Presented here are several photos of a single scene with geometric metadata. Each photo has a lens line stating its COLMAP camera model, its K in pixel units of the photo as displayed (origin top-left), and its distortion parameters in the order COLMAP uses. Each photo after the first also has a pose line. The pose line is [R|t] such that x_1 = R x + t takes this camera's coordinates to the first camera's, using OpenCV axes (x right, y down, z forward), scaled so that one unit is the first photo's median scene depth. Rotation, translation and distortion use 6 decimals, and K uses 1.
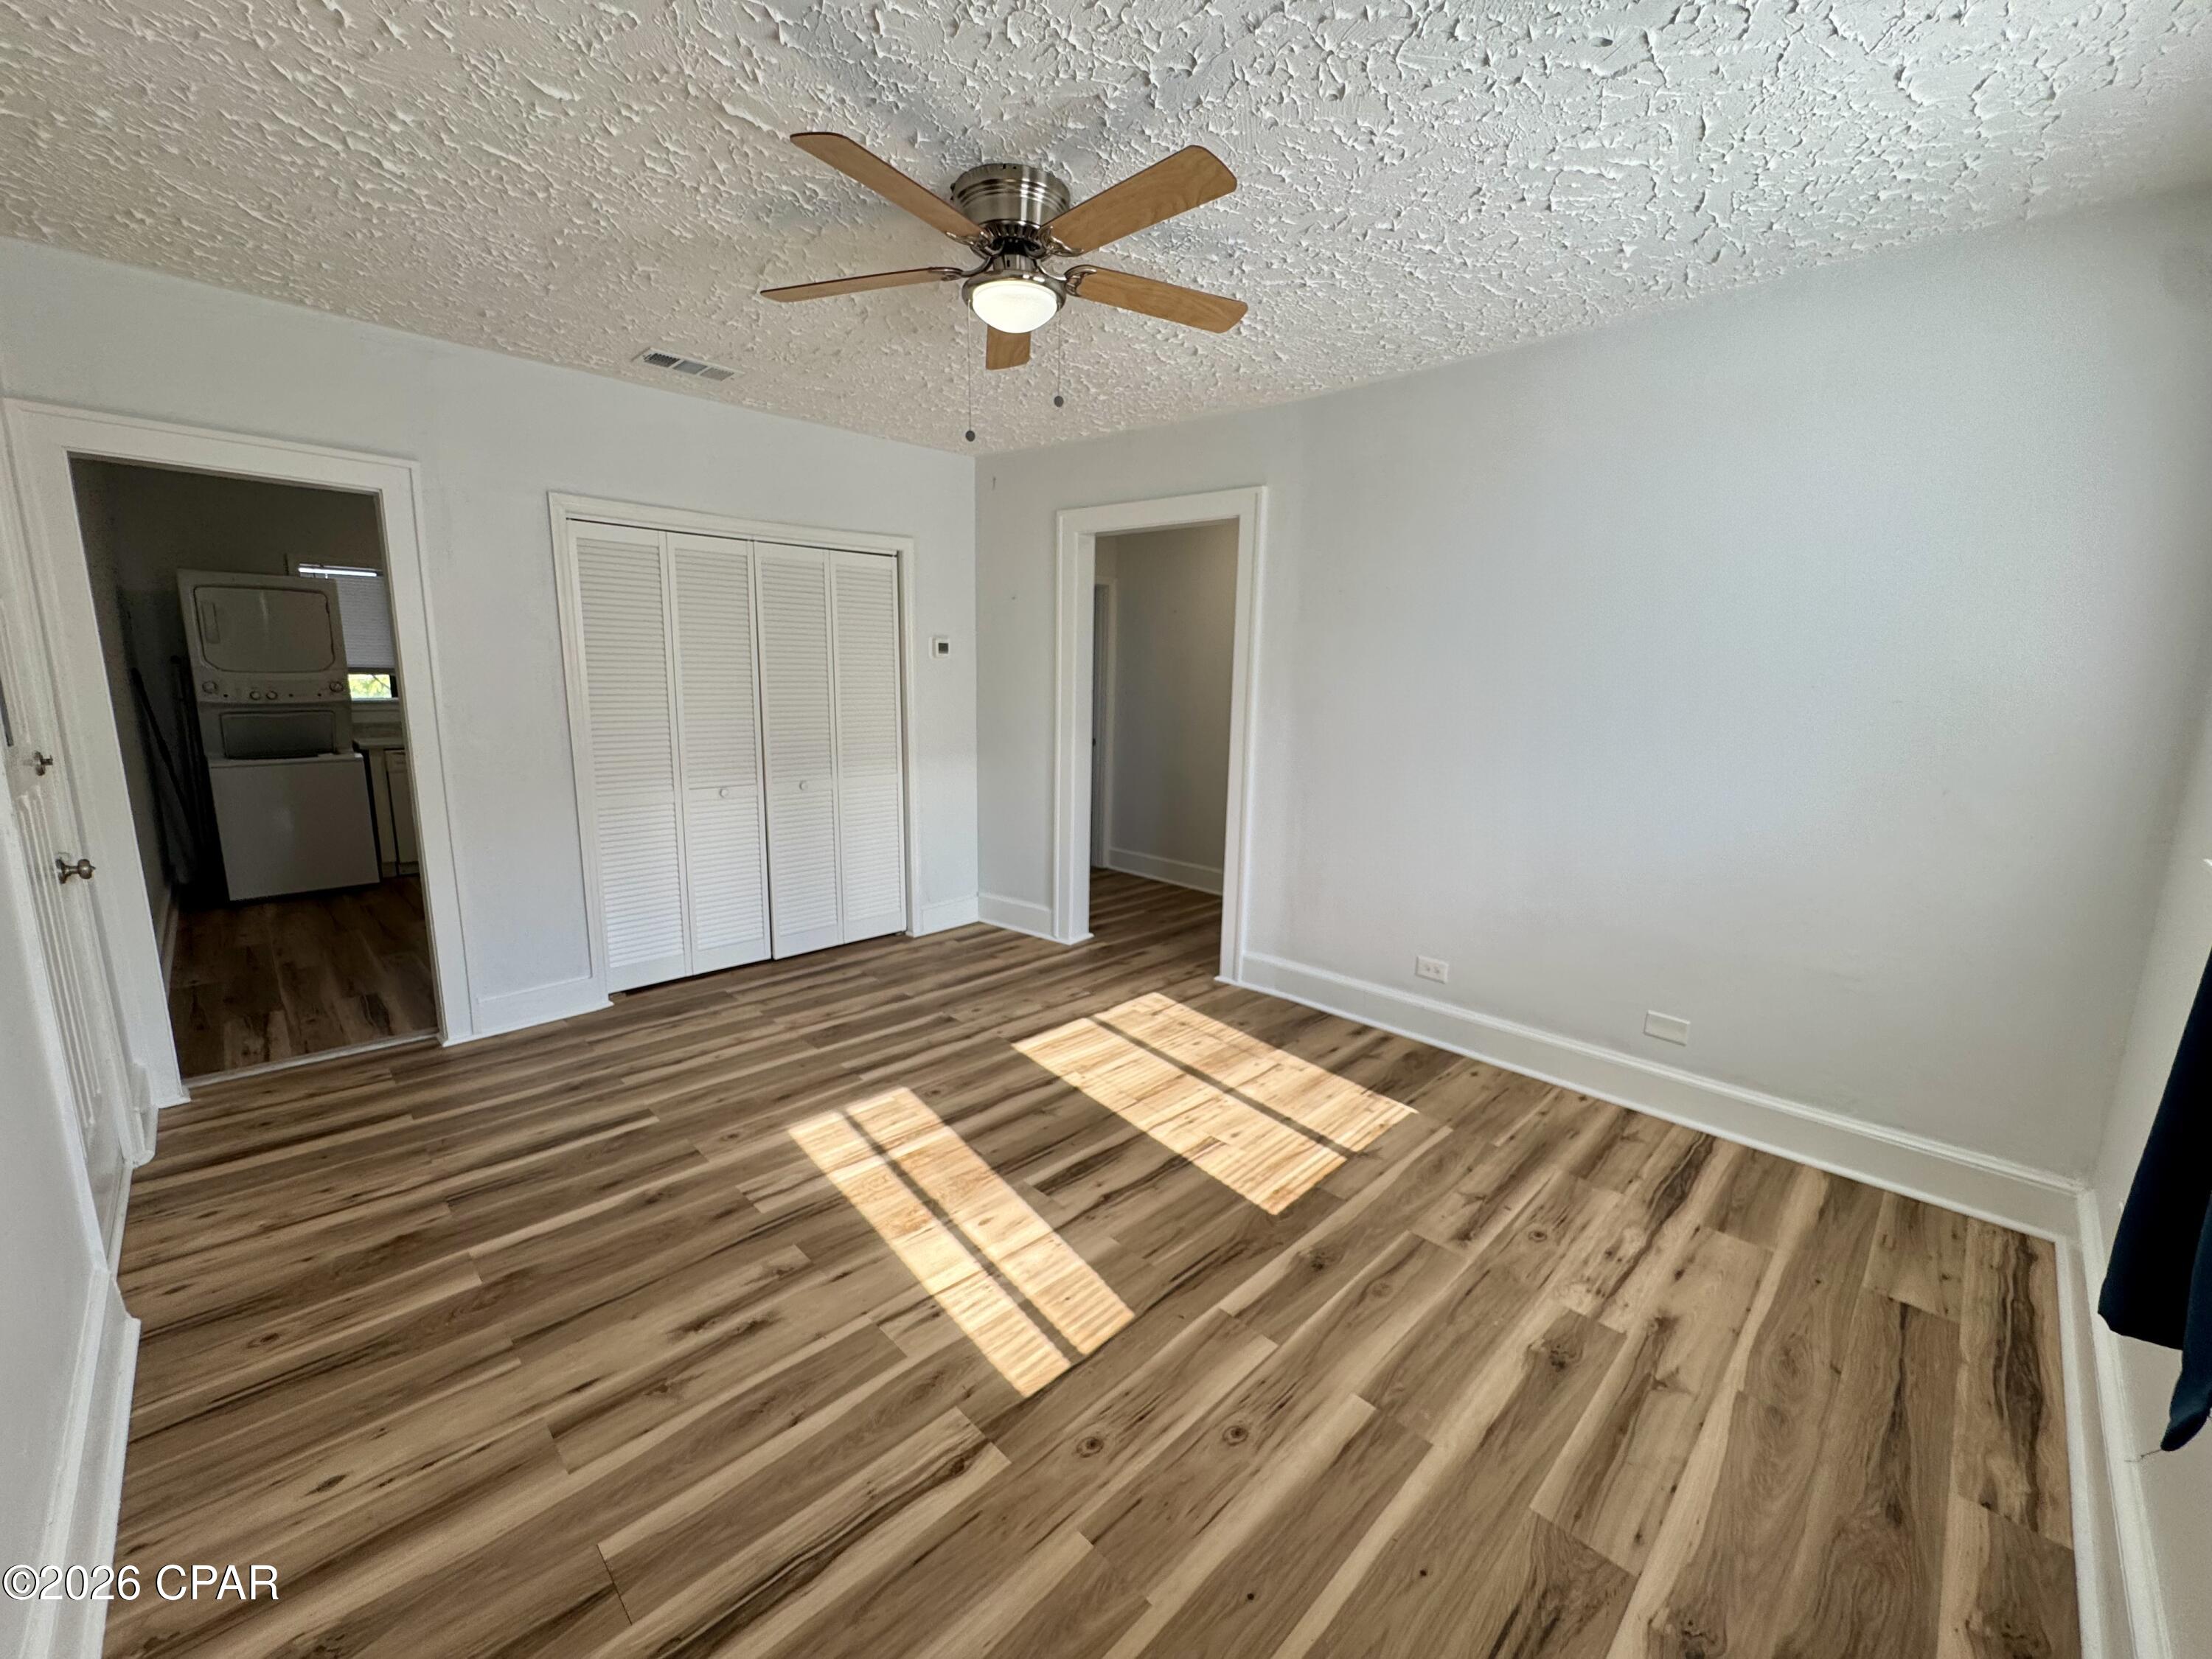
lens RADIAL K [[886.8, 0, 1108.7], [0, 886.8, 828.0], [0, 0, 1]] dist [-0.002244, 0.000105]
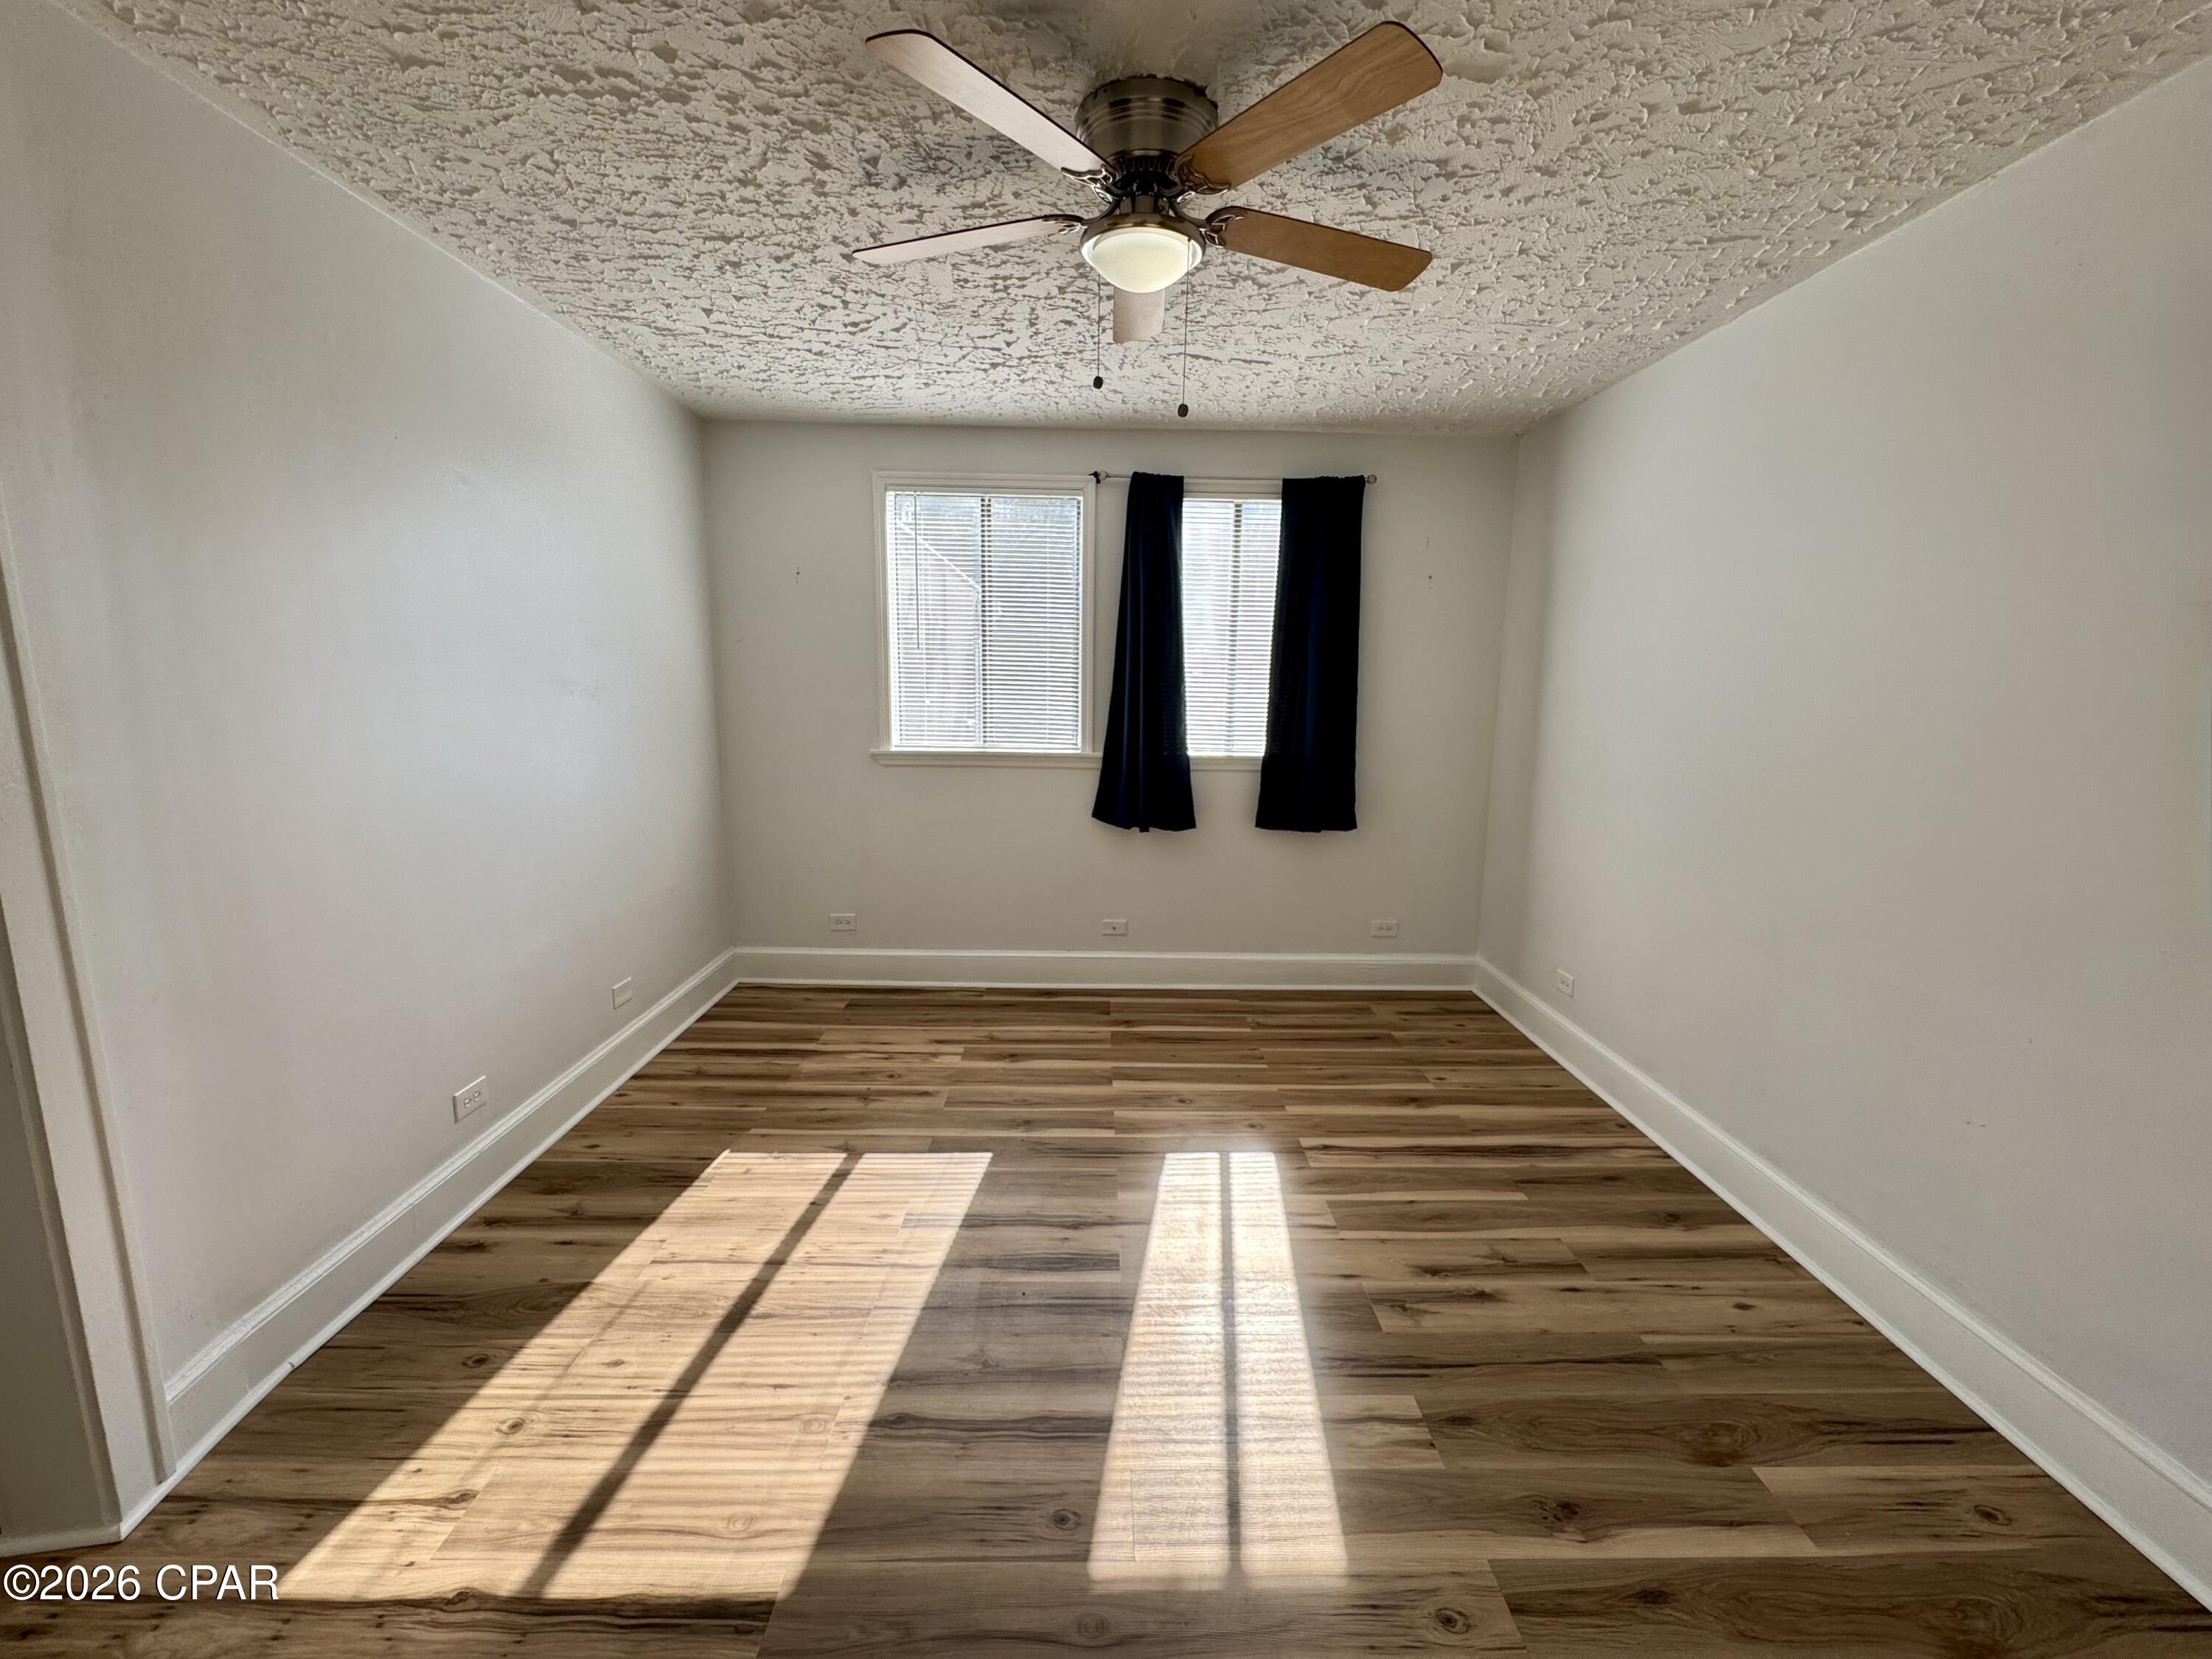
lens RADIAL K [[880.5, 0, 1106.0], [0, 880.5, 829.5], [0, 0, 1]] dist [-0.001549, -0.000048]
pose [[-0.715506, -0.148454, 0.682652, -0.570083], [0.094884, 0.947456, 0.305490, -0.269266], [-0.692134, 0.283353, -0.663824, 1.361913]]
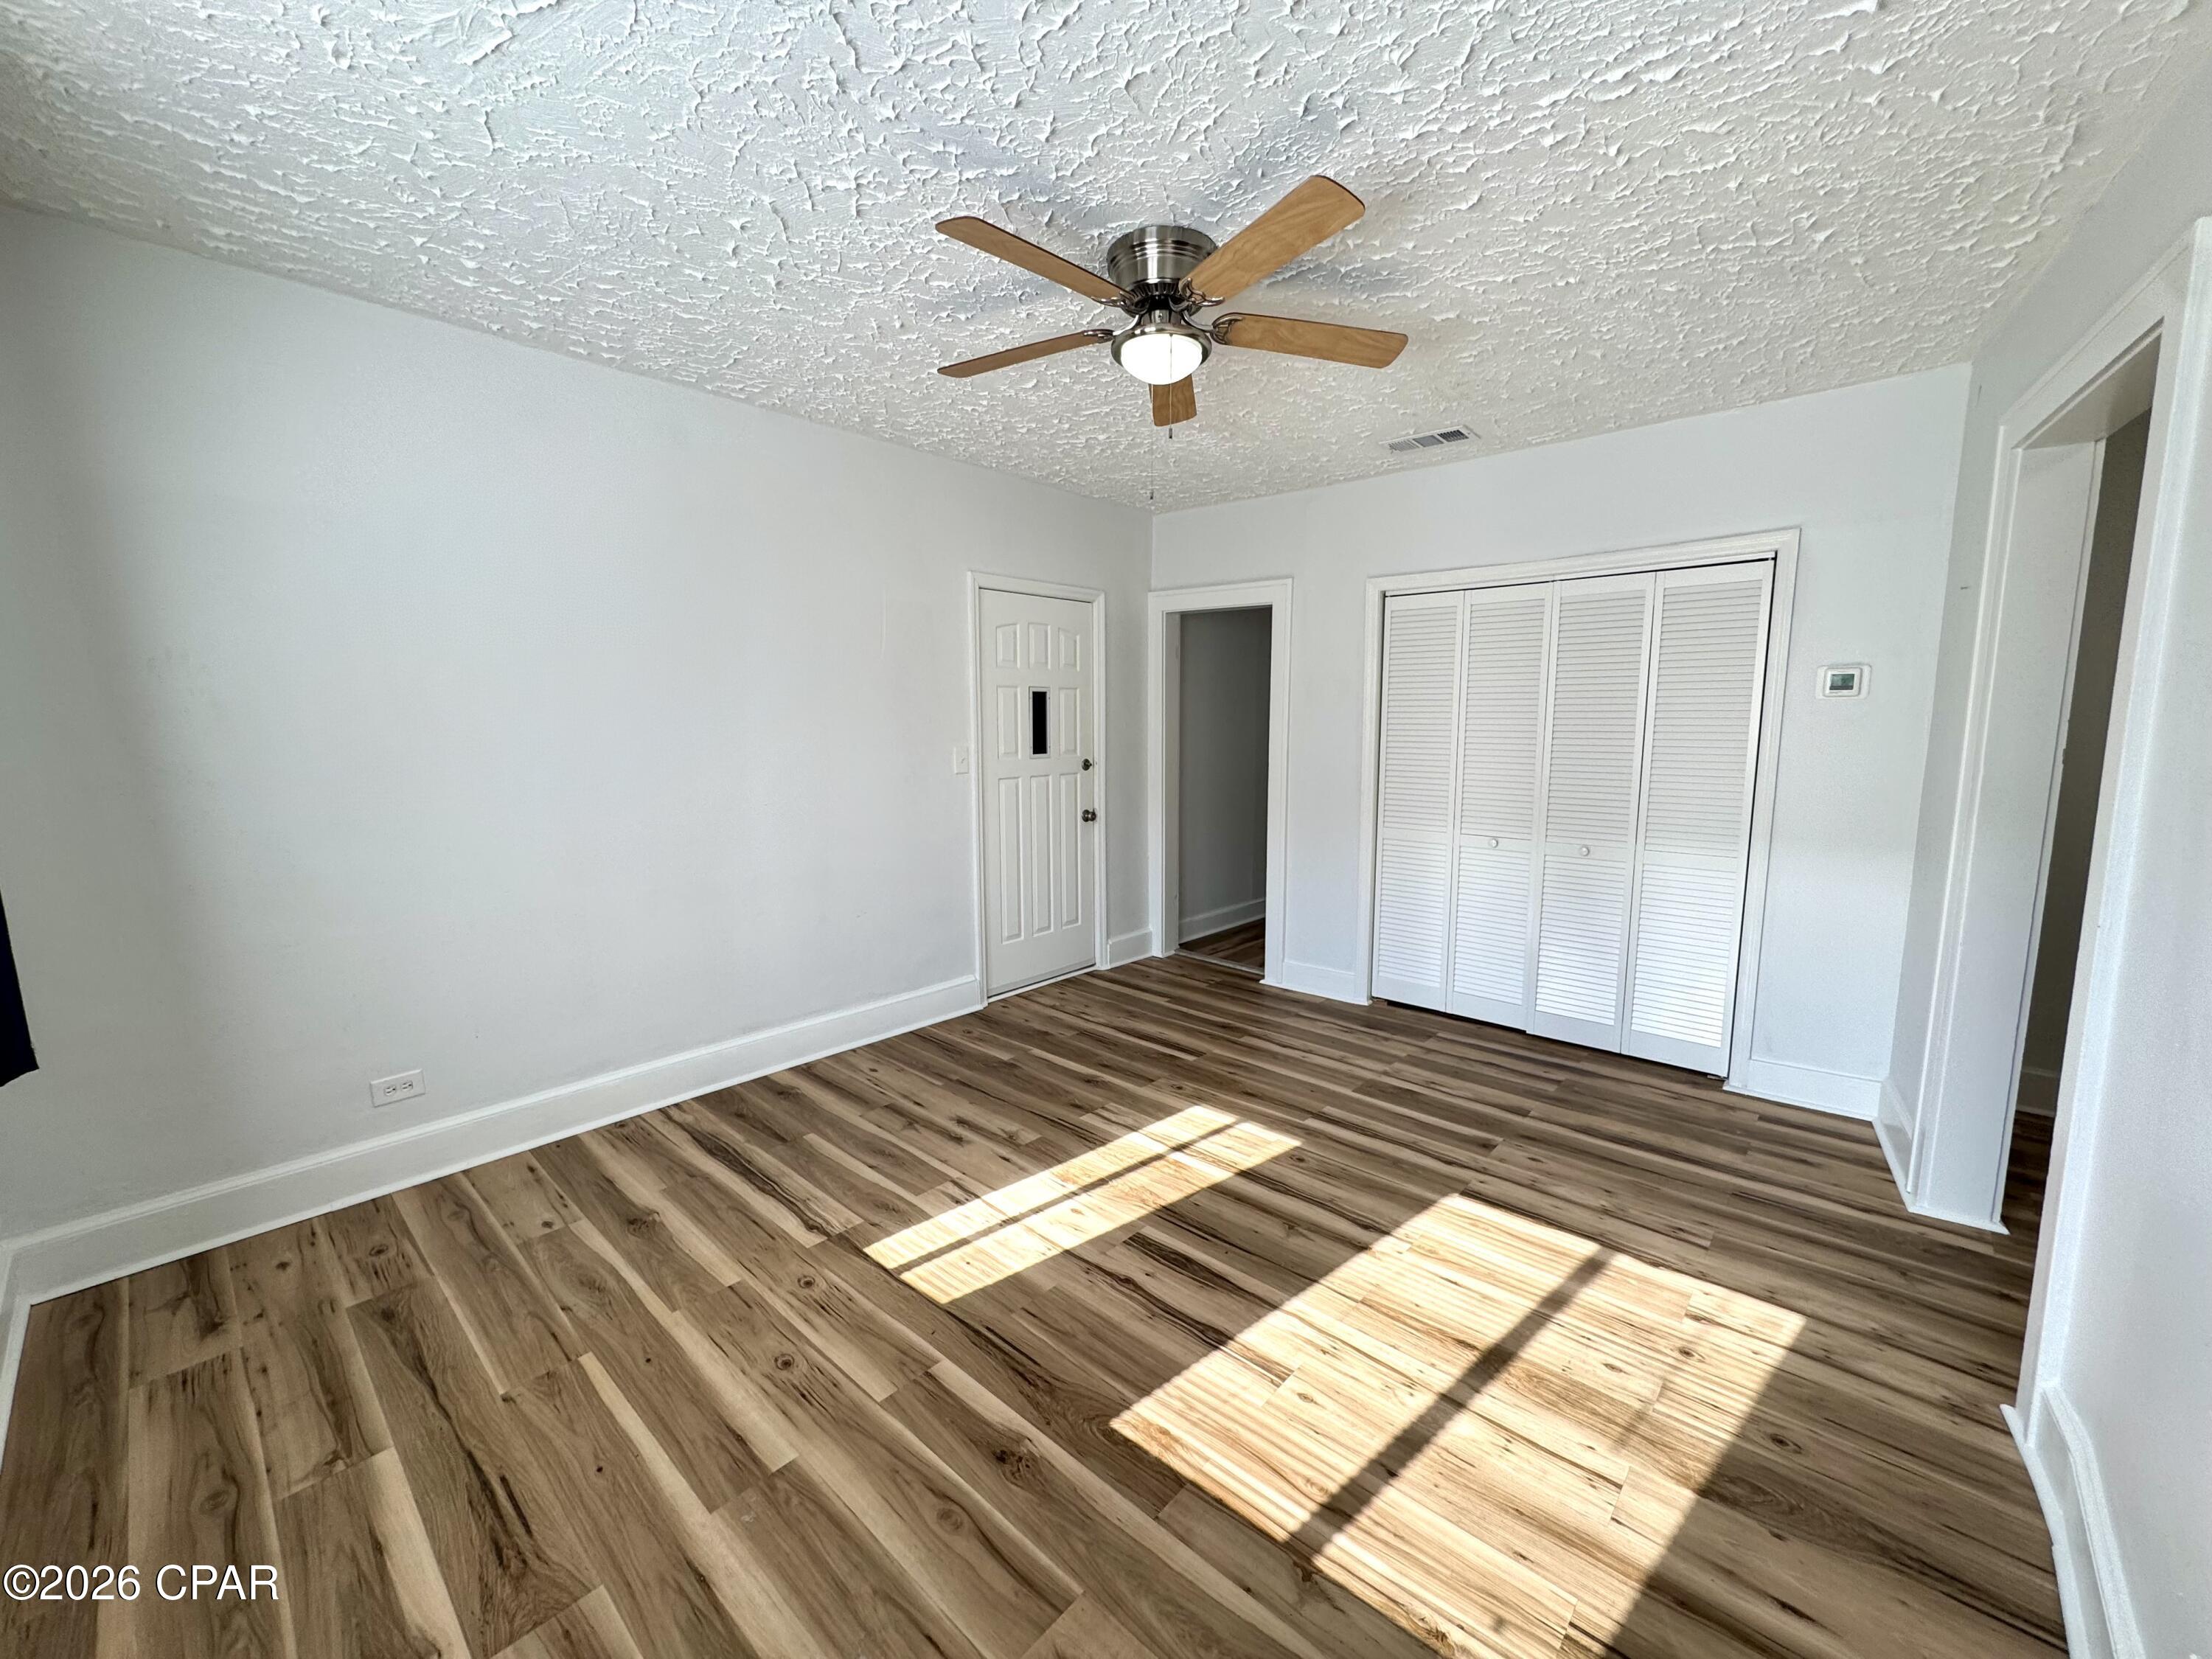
lens RADIAL K [[880.5, 0, 1106.0], [0, 880.5, 829.5], [0, 0, 1]] dist [-0.001549, -0.000048]
pose [[0.049206, 0.107217, -0.993017, 0.767474], [-0.175044, 0.979760, 0.097112, -0.110886], [0.983330, 0.169043, 0.066978, 0.762320]]
